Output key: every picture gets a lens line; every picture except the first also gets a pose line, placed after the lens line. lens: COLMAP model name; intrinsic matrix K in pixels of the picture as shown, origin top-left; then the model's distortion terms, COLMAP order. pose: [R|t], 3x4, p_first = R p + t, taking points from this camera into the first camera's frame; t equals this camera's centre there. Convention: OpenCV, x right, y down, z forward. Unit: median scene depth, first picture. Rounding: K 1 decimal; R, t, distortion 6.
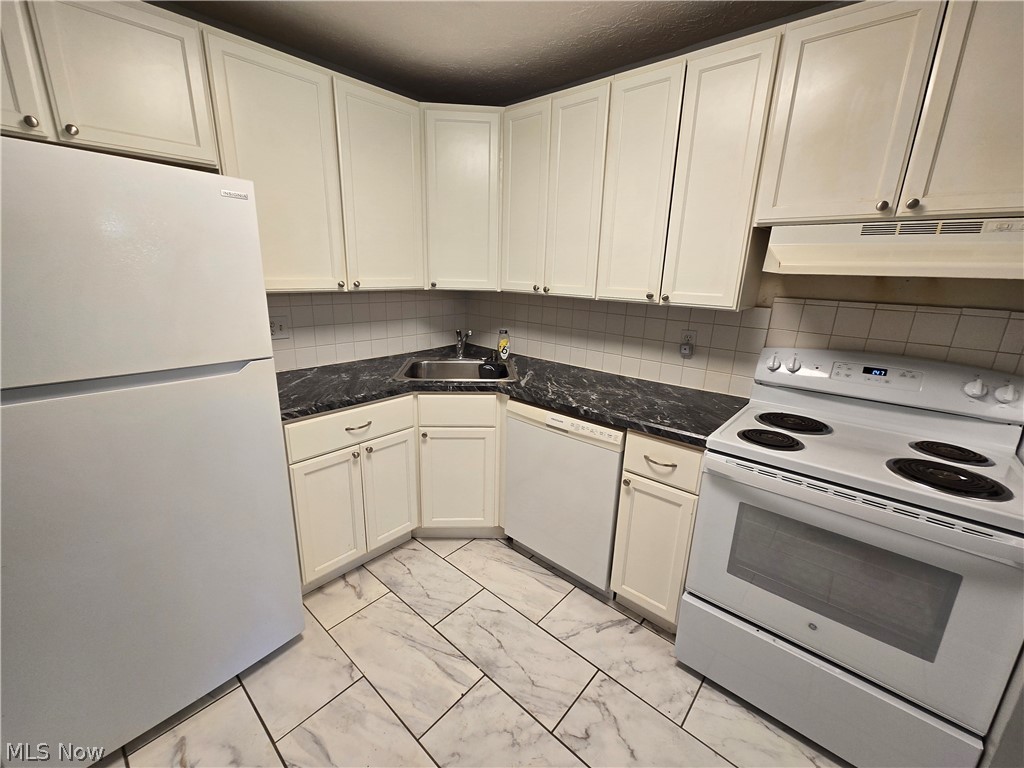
lens RADIAL K [[419.7, 0, 510.2], [0, 419.7, 383.8], [0, 0, 1]] dist [0.000139, -0.001359]
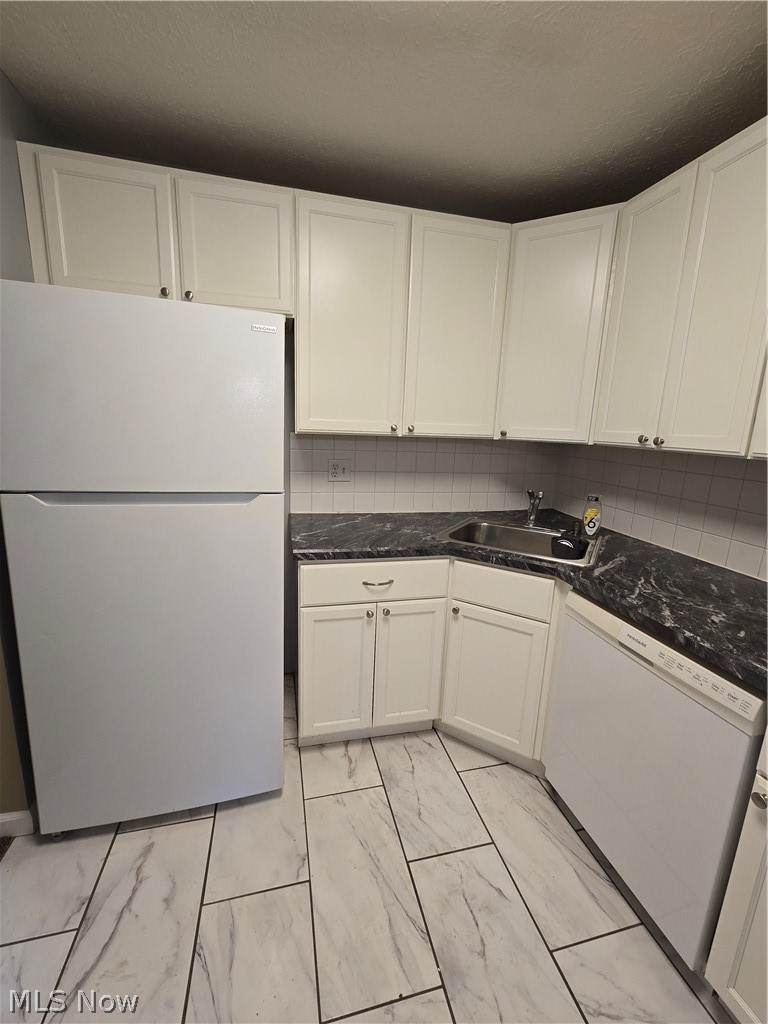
lens RADIAL K [[419.7, 0, 382.5], [0, 419.7, 508.1], [0, 0, 1]] dist [0.000139, -0.001359]
pose [[0.823968, 0.114701, -0.554905, 0.130177], [-0.164562, 0.985529, -0.040642, -0.021658], [0.542213, 0.124804, 0.830920, 0.255685]]
